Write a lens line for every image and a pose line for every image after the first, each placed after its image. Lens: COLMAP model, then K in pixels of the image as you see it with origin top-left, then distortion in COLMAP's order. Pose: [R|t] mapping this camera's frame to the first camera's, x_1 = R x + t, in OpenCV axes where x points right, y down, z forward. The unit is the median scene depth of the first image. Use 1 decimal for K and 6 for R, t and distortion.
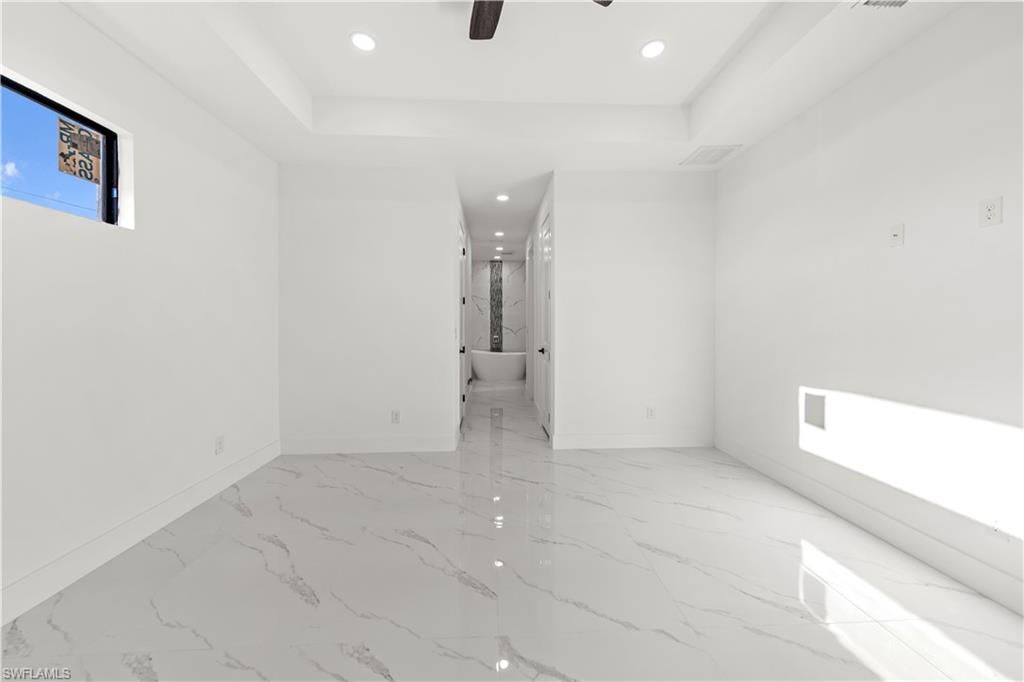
lens RADIAL K [[363.5, 0, 511.4], [0, 363.5, 331.7], [0, 0, 1]] dist [0.006921, -0.000196]
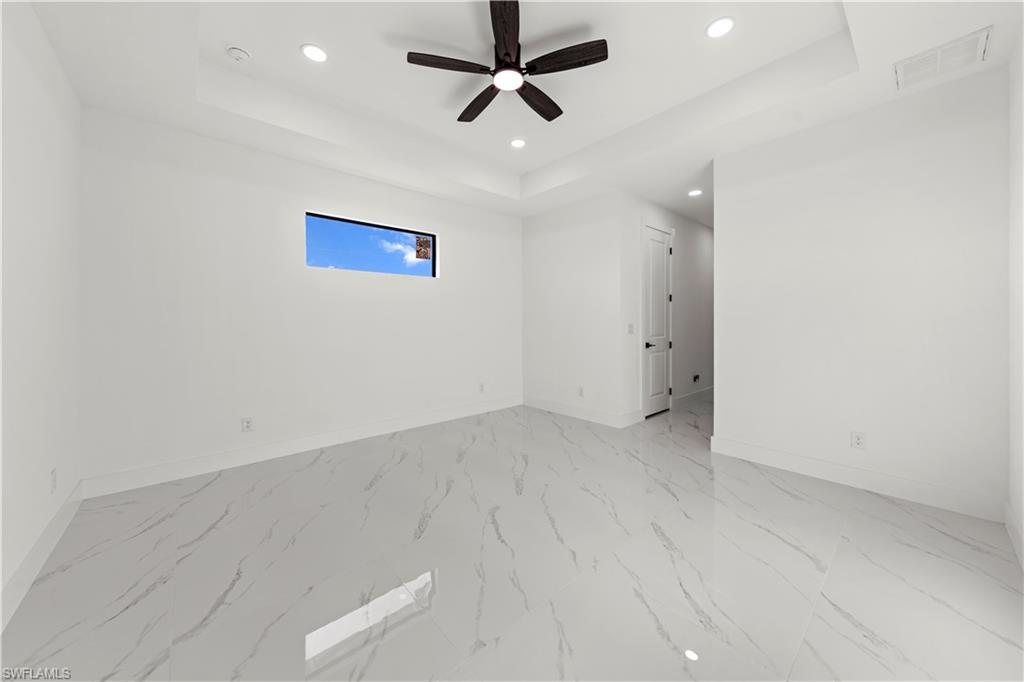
lens RADIAL K [[357.1, 0, 517.4], [0, 357.1, 336.1], [0, 0, 1]] dist [0.006602, -0.000225]
pose [[0.637781, 0.031713, -0.769565, 0.903976], [-0.010237, 0.999413, 0.032701, -0.011934], [0.770150, -0.012978, 0.637731, 0.007791]]
